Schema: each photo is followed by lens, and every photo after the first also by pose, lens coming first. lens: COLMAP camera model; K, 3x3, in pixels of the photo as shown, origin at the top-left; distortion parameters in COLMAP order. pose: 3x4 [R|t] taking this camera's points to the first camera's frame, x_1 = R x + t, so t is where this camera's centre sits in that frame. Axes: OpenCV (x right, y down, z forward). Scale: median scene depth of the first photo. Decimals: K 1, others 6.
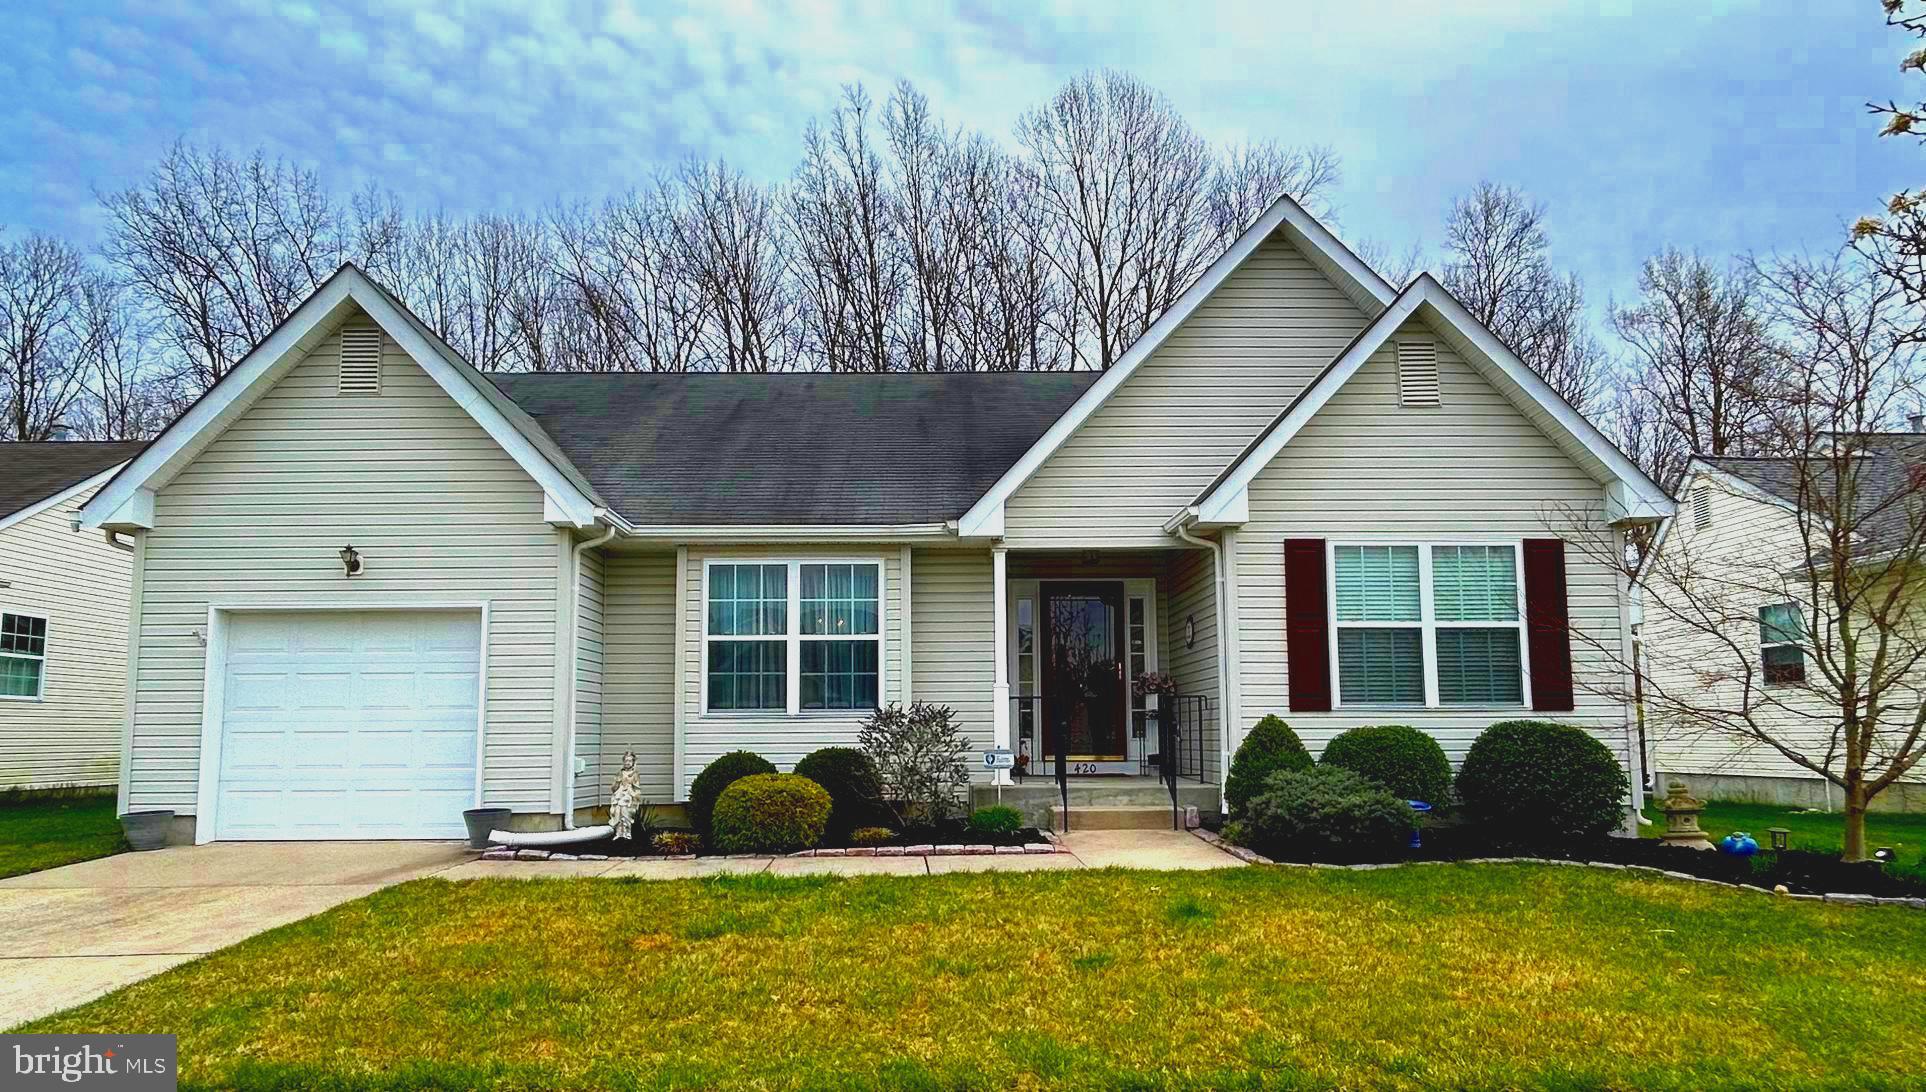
lens RADIAL K [[1193.6, 0, 952.2], [0, 1193.6, 609.9], [0, 0, 1]] dist [-0.019444, -0.000034]
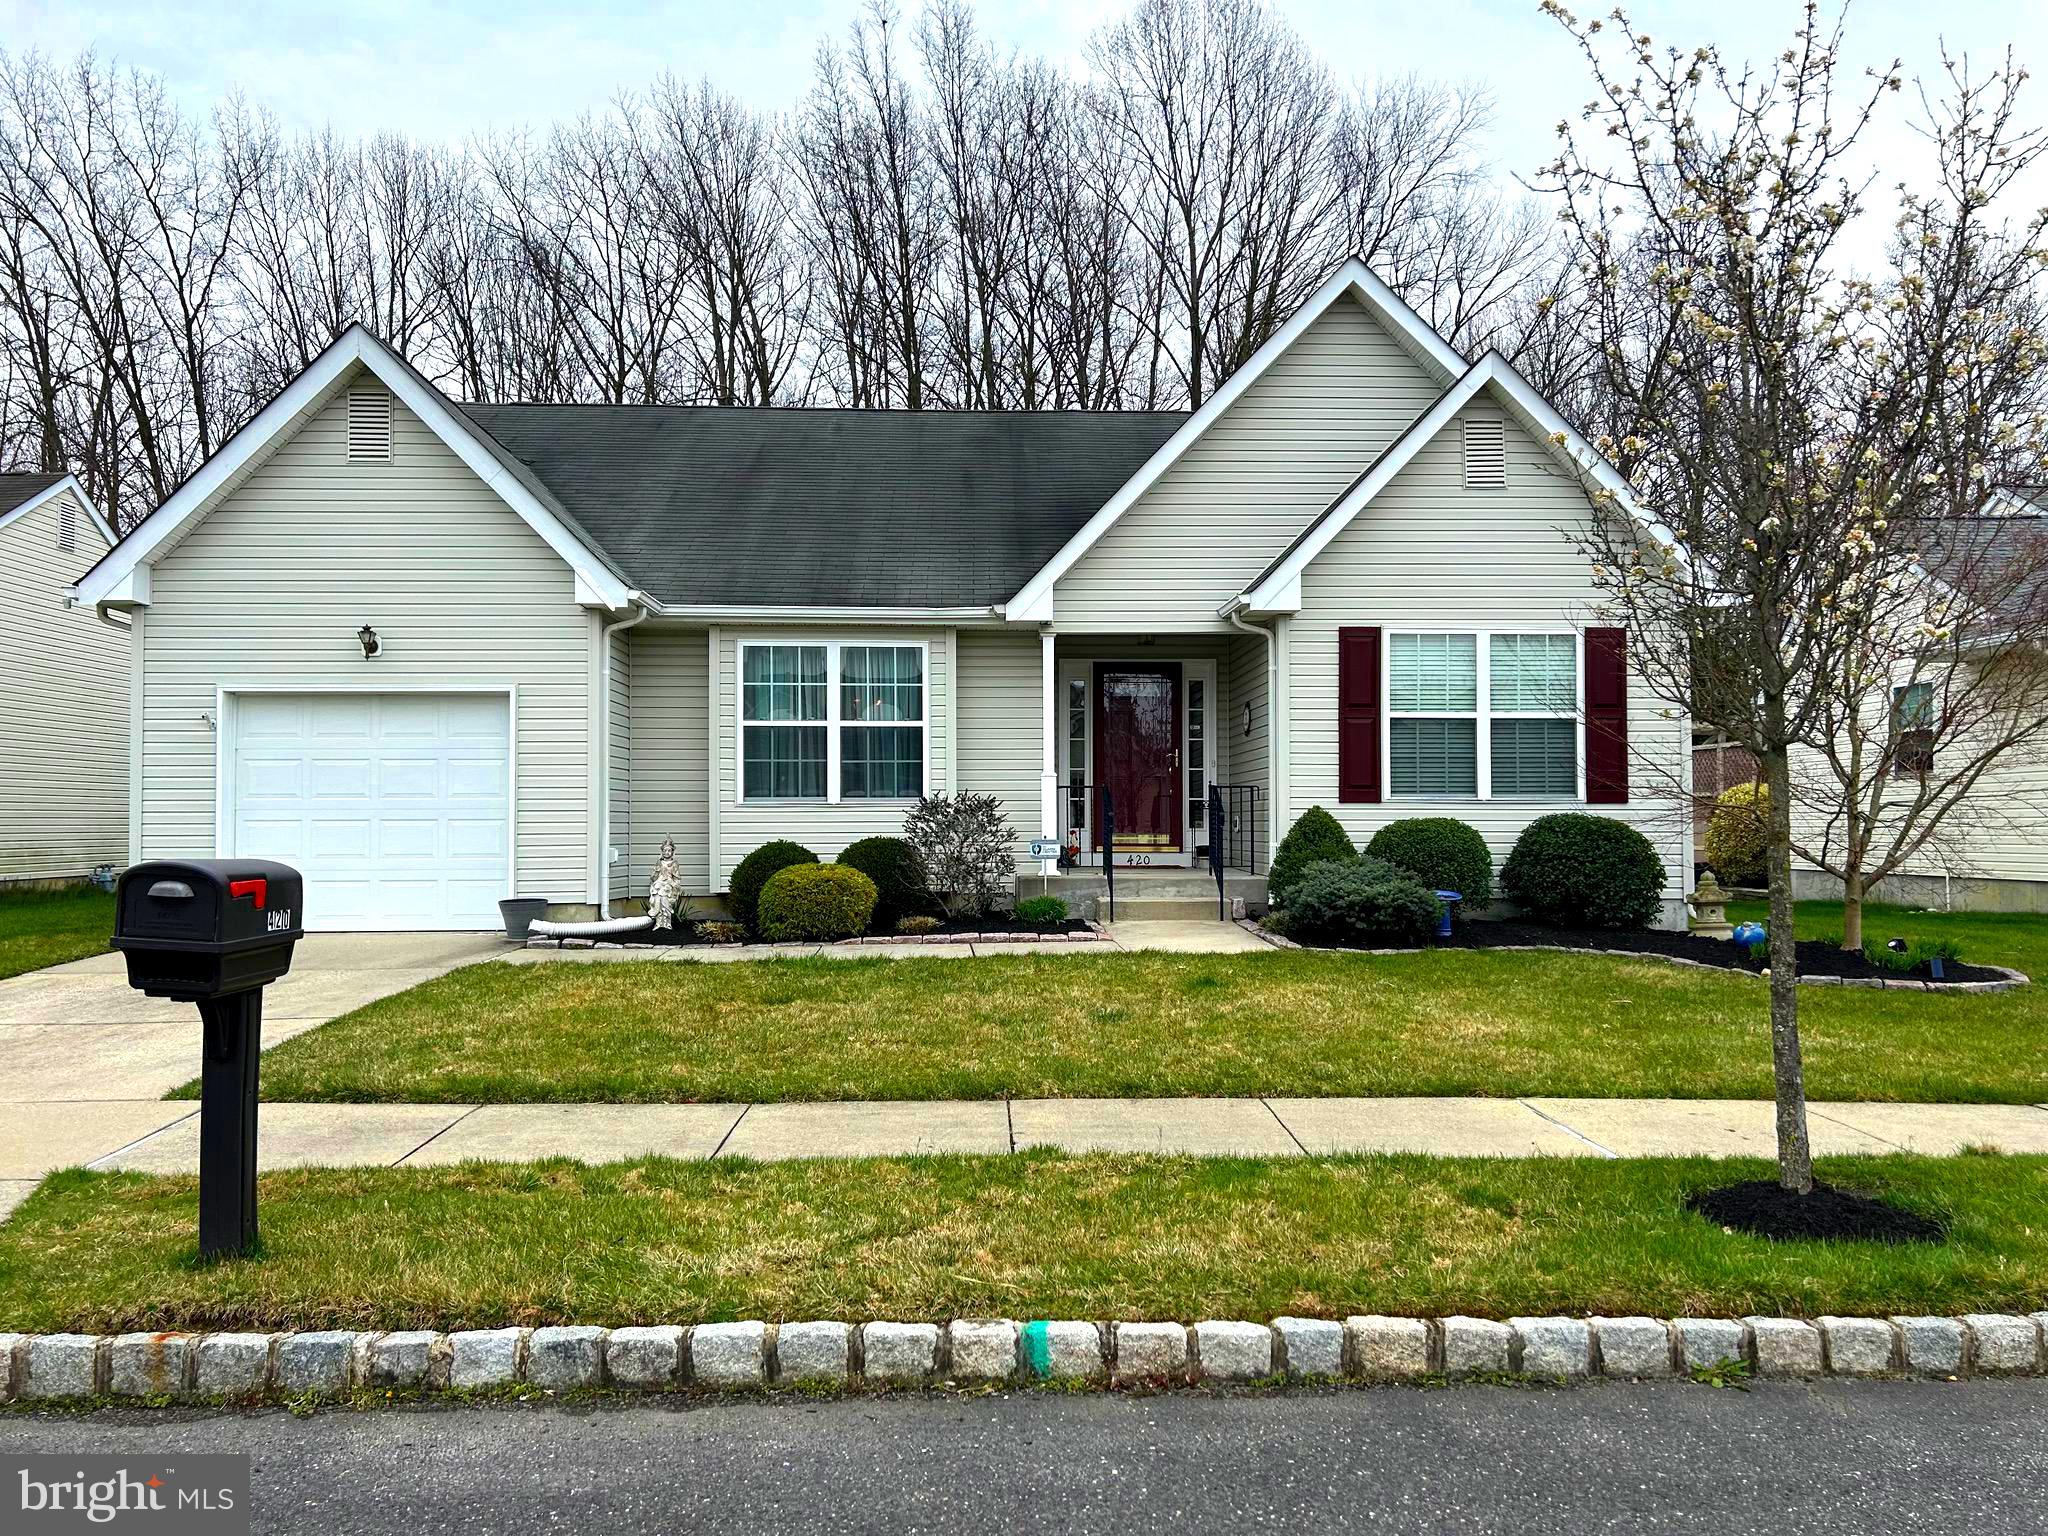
lens RADIAL K [[1533.1, 0, 1023.2], [0, 1533.1, 768.4], [0, 0, 1]] dist [-0.001160, -0.003551]
pose [[0.999897, 0.004010, 0.013758, 0.002832], [-0.004949, 0.997612, 0.068895, -0.026968], [-0.013448, -0.068956, 0.997529, -0.240757]]
